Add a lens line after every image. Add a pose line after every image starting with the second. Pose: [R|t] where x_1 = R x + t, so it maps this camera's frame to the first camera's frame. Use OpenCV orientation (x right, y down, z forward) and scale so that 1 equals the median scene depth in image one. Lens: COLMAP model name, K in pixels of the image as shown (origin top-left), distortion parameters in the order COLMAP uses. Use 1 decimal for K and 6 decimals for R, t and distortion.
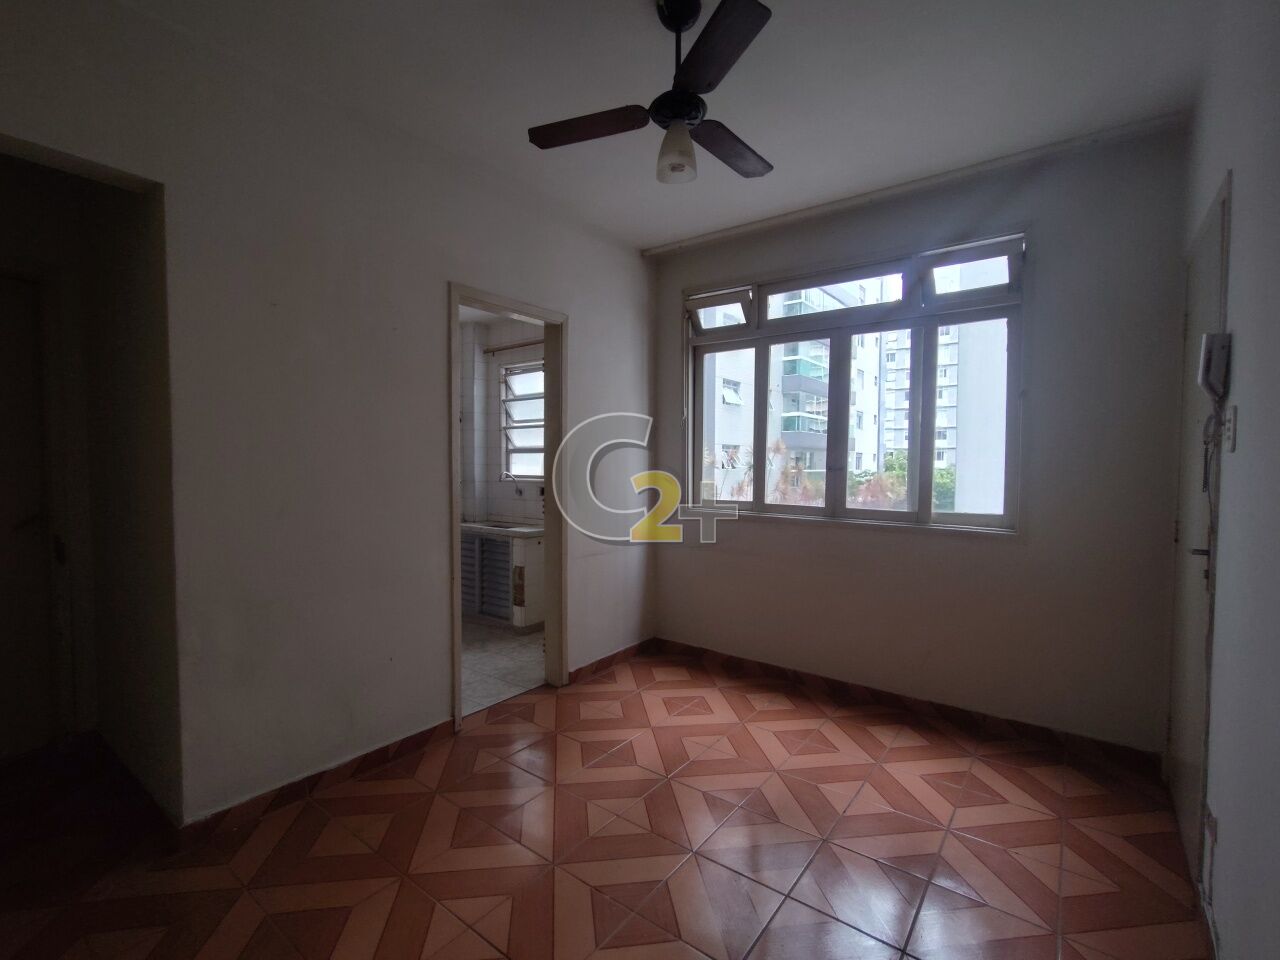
lens RADIAL K [[581.6, 0, 641.5], [0, 581.6, 488.6], [0, 0, 1]] dist [-0.011623, 0.005107]
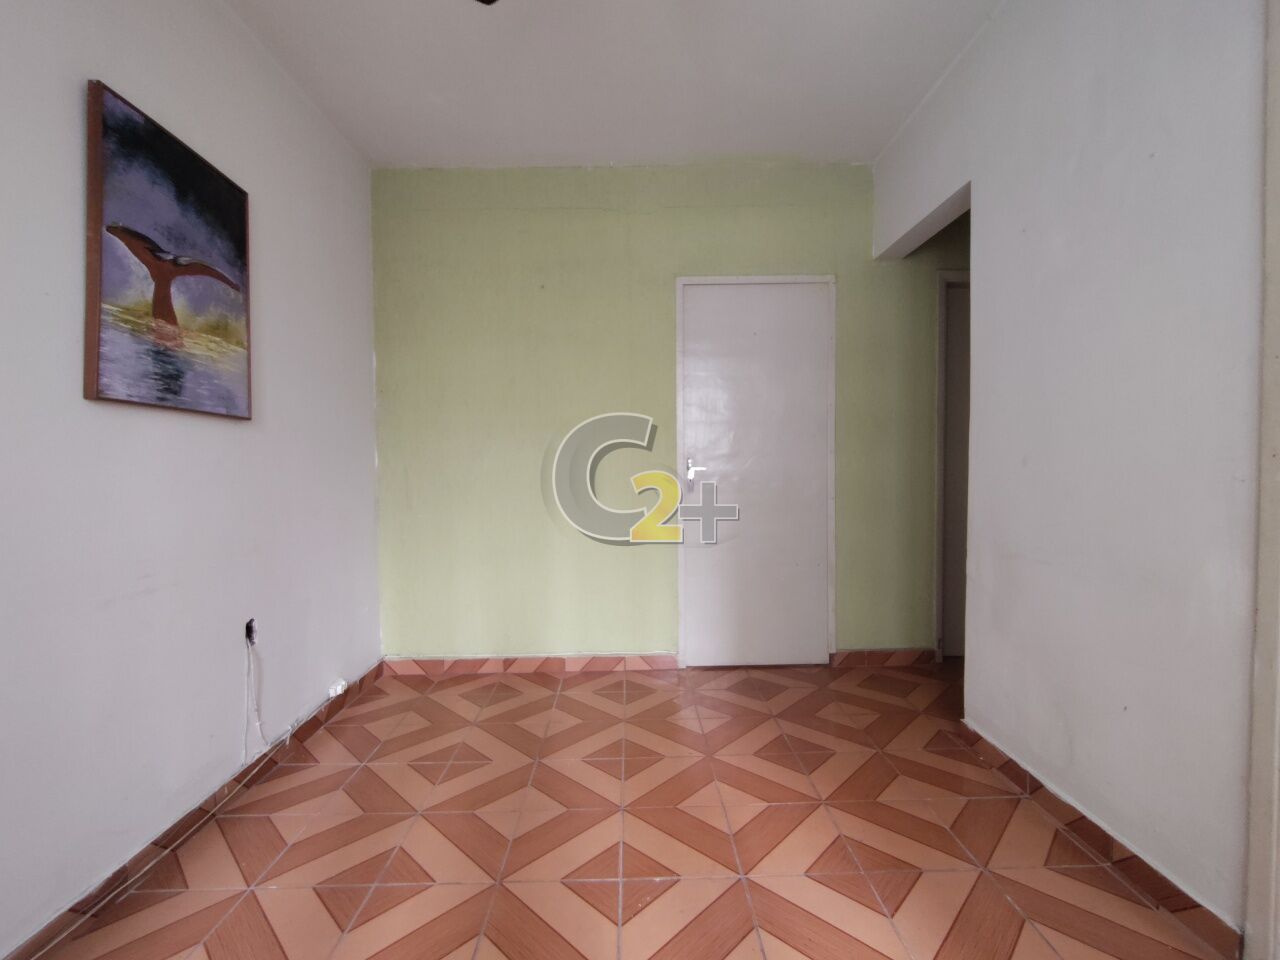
lens RADIAL K [[581.6, 0, 634.8], [0, 581.6, 484.8], [0, 0, 1]] dist [-0.011623, 0.005107]
pose [[-0.791403, 0.022885, -0.610866, 0.252109], [-0.021637, 0.997624, 0.065405, 0.021406], [0.610912, 0.064979, -0.789028, 0.828741]]
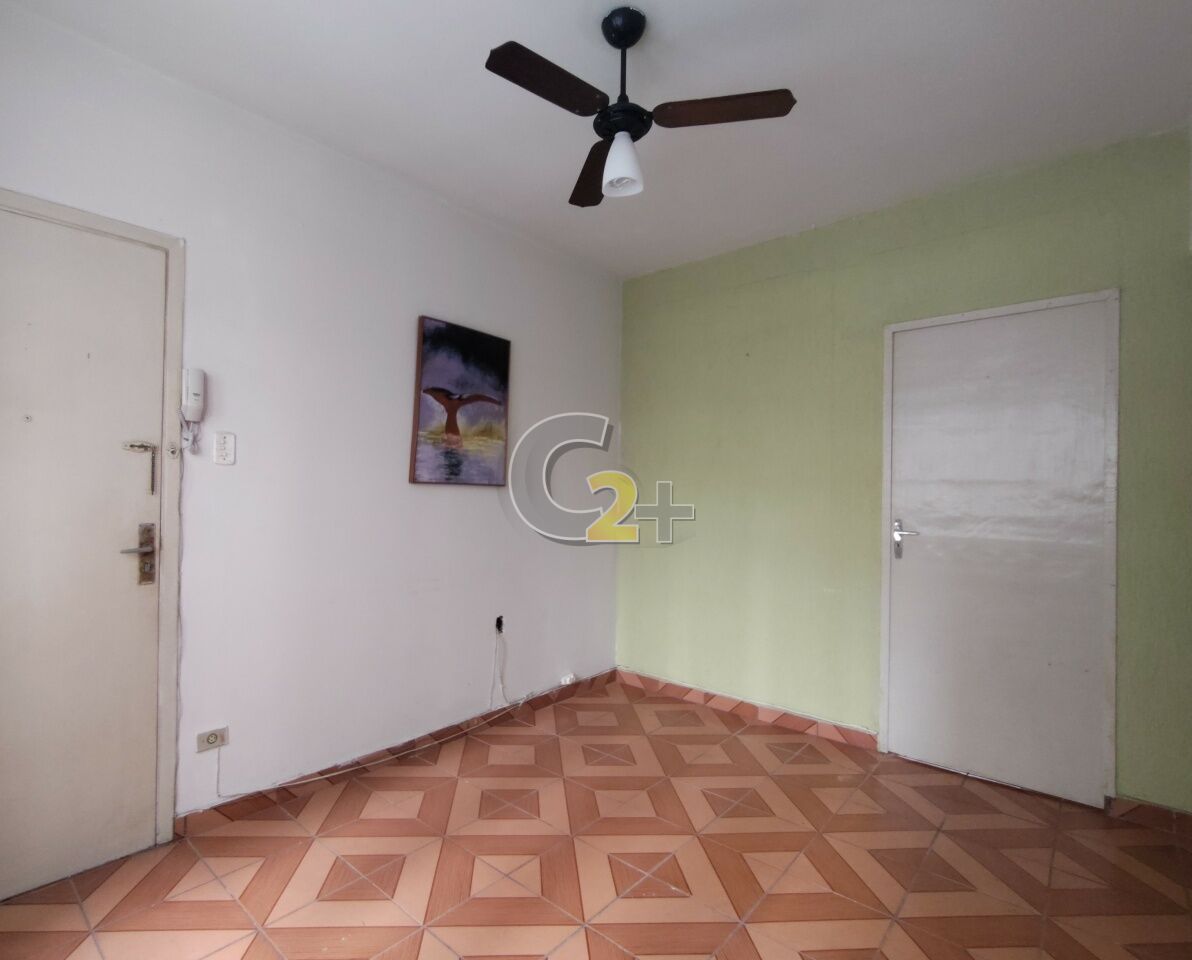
lens RADIAL K [[604.6, 0, 551.0], [0, 604.6, 484.0], [0, 0, 1]] dist [-0.000490, -0.000171]
pose [[-0.995284, -0.020912, 0.094725, 0.038266], [-0.017729, 0.999253, 0.034326, -0.034816], [-0.095372, 0.032485, -0.994912, 1.059783]]
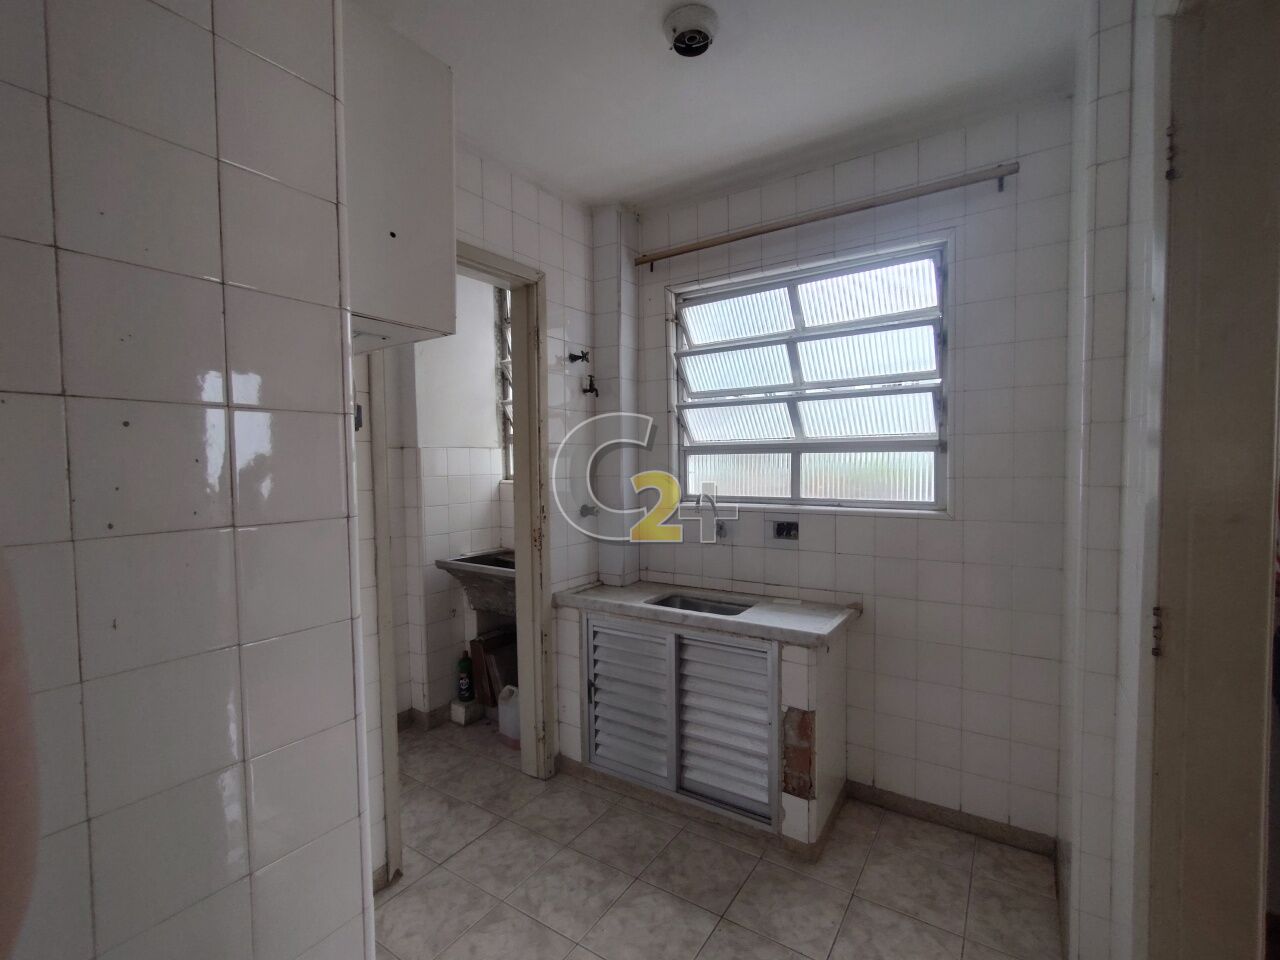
lens RADIAL K [[581.6, 0, 642.4], [0, 581.6, 486.1], [0, 0, 1]] dist [-0.011623, 0.005107]
pose [[0.998311, -0.022645, 0.053495, -0.434046], [0.022598, 0.999744, 0.001477, -0.049280], [-0.053515, -0.000265, 0.998567, 0.696137]]
